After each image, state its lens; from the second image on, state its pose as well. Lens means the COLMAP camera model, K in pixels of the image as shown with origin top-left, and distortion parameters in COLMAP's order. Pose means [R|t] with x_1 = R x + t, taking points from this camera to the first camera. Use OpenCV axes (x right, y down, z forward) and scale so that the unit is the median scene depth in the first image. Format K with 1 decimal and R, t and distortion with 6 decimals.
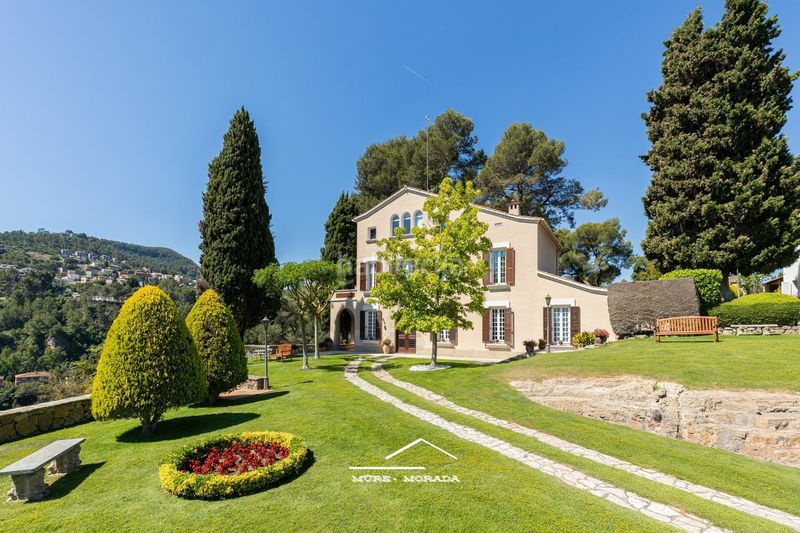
lens RADIAL K [[378.8, 0, 394.7], [0, 378.8, 303.9], [0, 0, 1]] dist [0.004266, 0.000650]
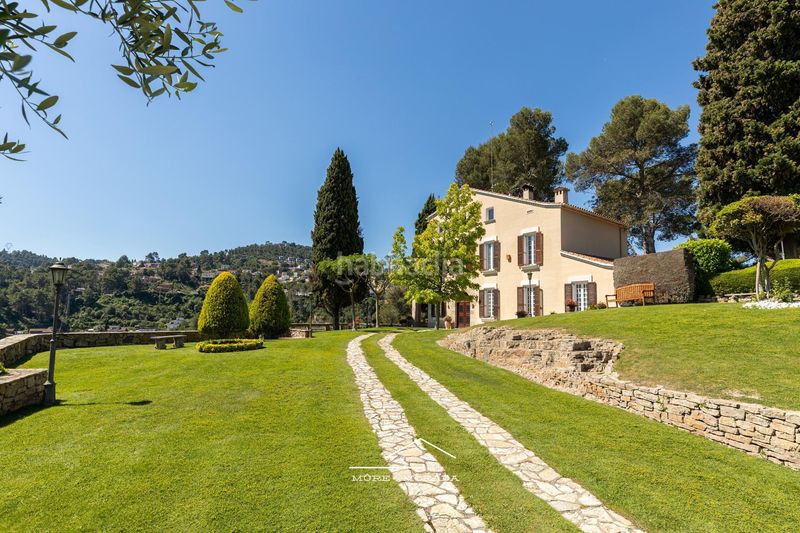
lens RADIAL K [[378.8, 0, 398.6], [0, 378.8, 270.3], [0, 0, 1]] dist [0.004266, 0.000650]
pose [[0.914996, -0.042430, -0.401225, 0.367925], [0.015178, 0.997371, -0.070858, 0.036802], [0.403177, 0.058745, 0.913234, -0.171863]]
